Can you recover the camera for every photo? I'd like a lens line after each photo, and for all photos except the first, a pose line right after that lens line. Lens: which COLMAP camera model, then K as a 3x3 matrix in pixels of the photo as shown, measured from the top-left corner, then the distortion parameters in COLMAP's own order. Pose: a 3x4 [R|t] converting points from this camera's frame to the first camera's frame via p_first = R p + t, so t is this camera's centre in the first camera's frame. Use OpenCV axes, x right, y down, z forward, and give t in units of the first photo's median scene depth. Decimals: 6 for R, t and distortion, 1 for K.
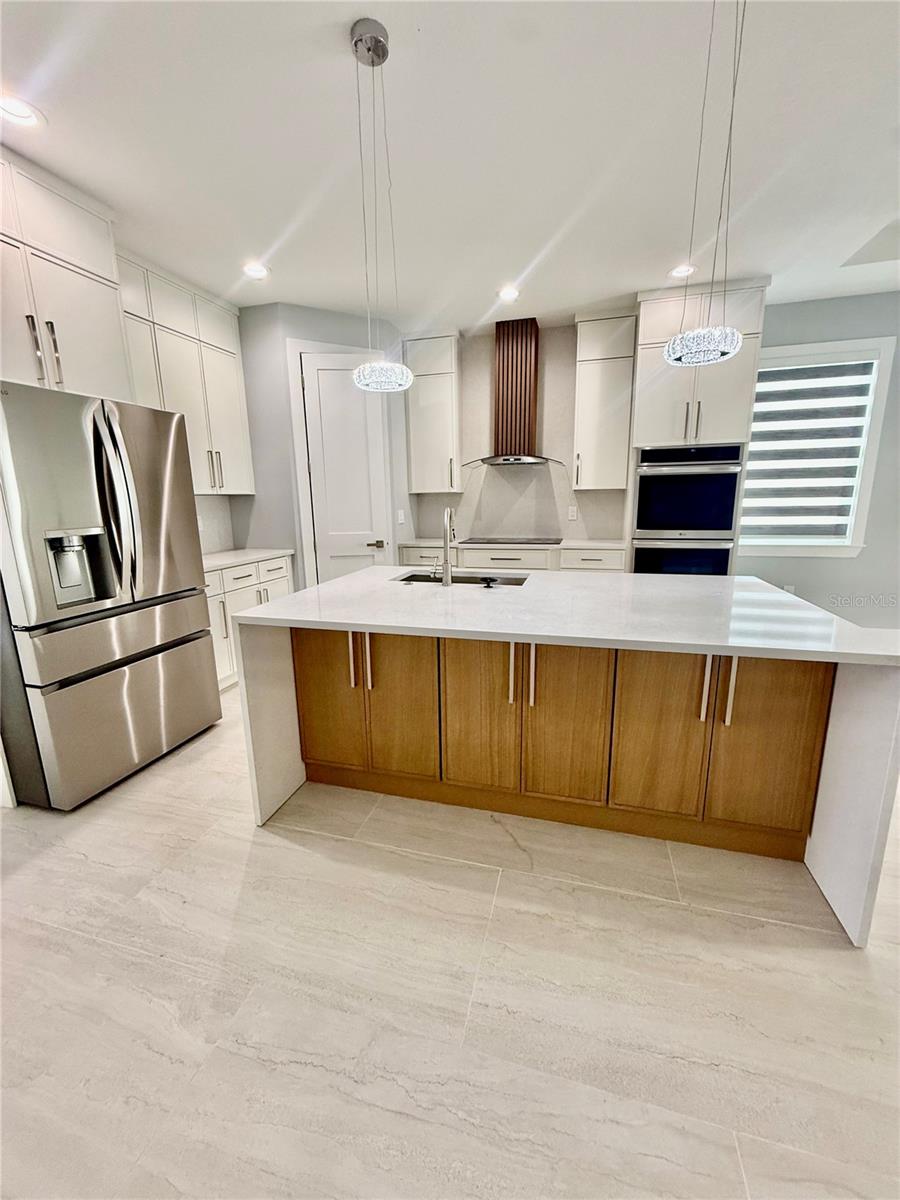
lens RADIAL K [[481.2, 0, 450.8], [0, 481.2, 599.0], [0, 0, 1]] dist [0.001184, 0.000136]
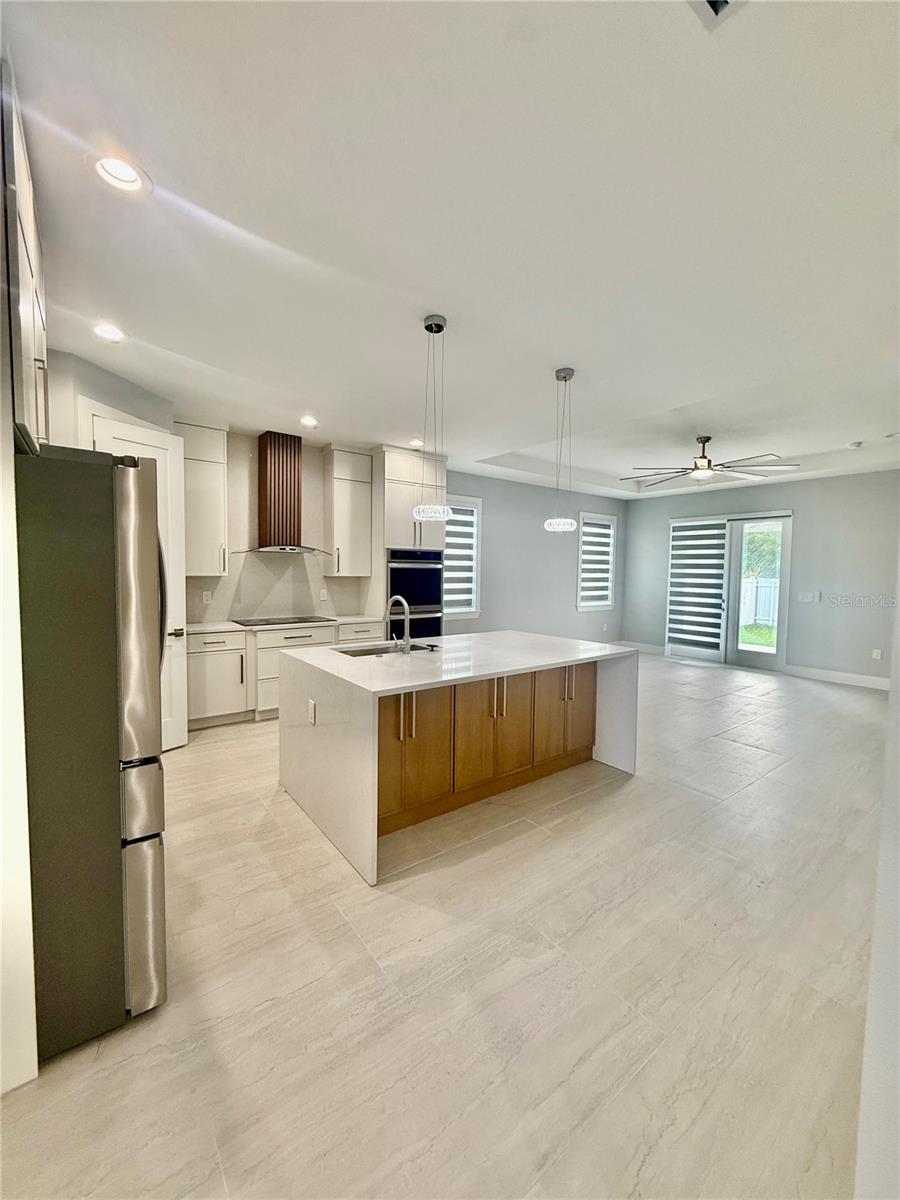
lens RADIAL K [[481.2, 0, 450.8], [0, 481.2, 599.0], [0, 0, 1]] dist [0.001184, 0.000136]
pose [[0.601468, -0.023859, 0.798541, -0.630538], [0.145452, 0.986118, -0.080092, -0.033215], [-0.785545, 0.164322, 0.596589, 0.053085]]
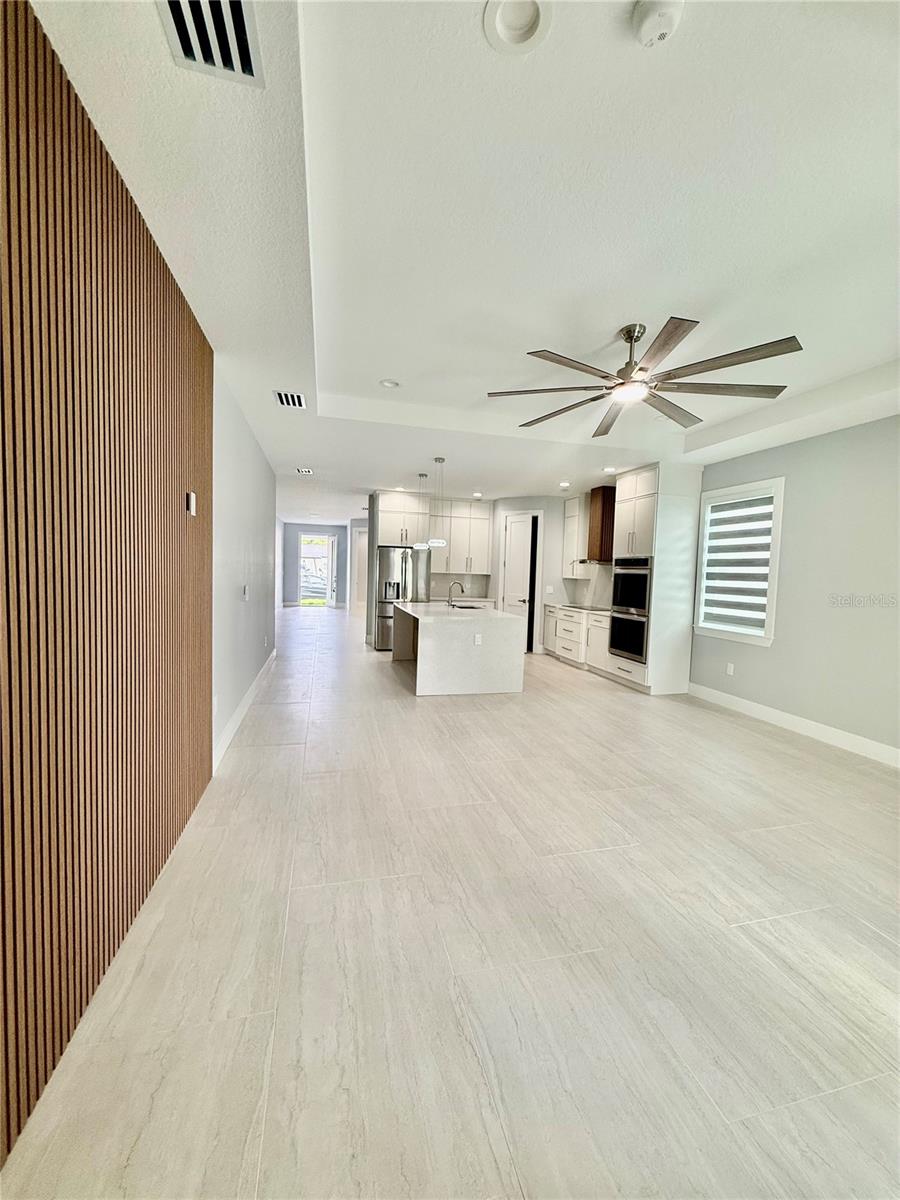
lens RADIAL K [[480.6, 0, 450.0], [0, 480.6, 600.0], [0, 0, 1]] dist [0.000384, 0.000389]
pose [[0.505605, 0.086553, -0.858412, 1.603111], [-0.220076, 0.974980, -0.031318, 0.014315], [0.834224, 0.204750, 0.512003, -0.337398]]
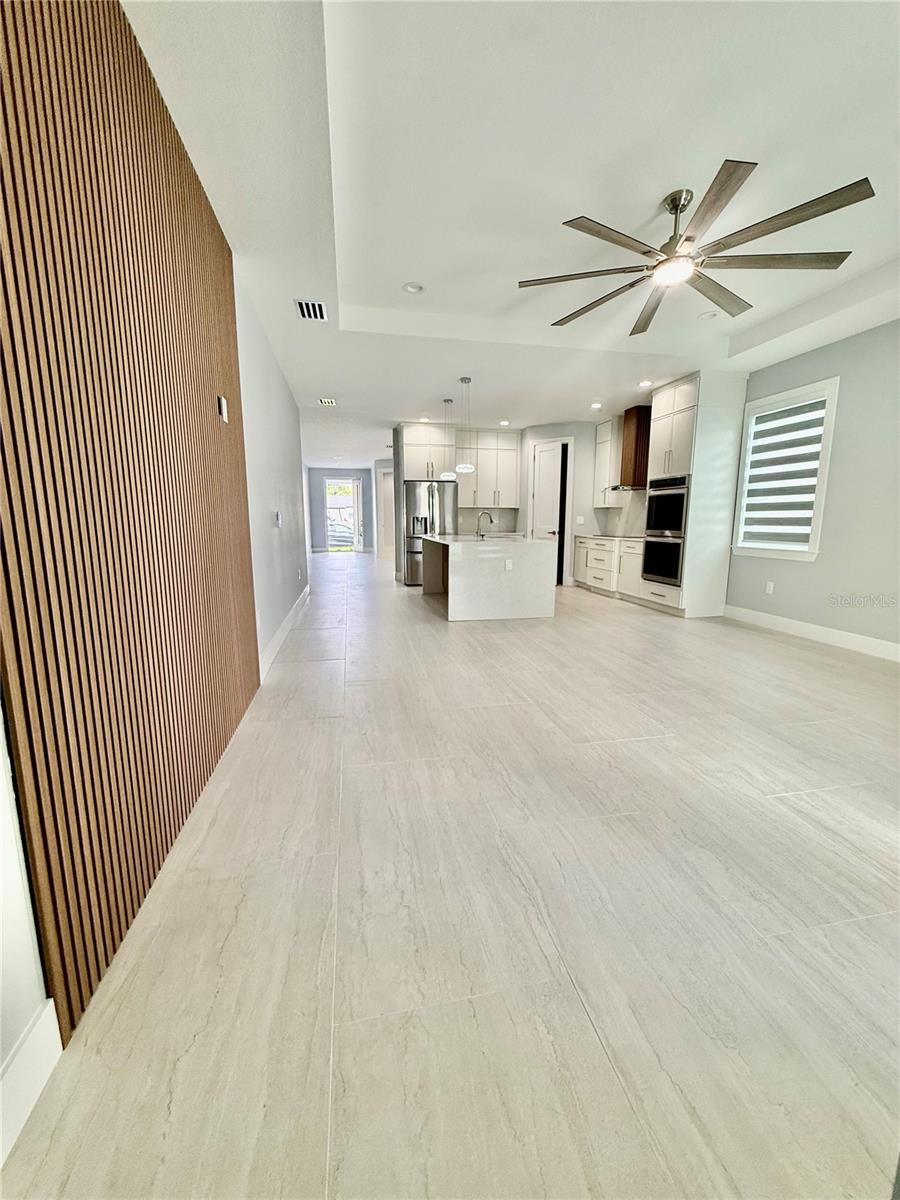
lens RADIAL K [[481.2, 0, 450.8], [0, 481.2, 599.0], [0, 0, 1]] dist [0.001184, 0.000136]
pose [[0.462665, 0.165007, -0.871041, 1.608125], [-0.195139, 0.977383, 0.081502, 0.084681], [0.864790, 0.132266, 0.484401, -0.337980]]
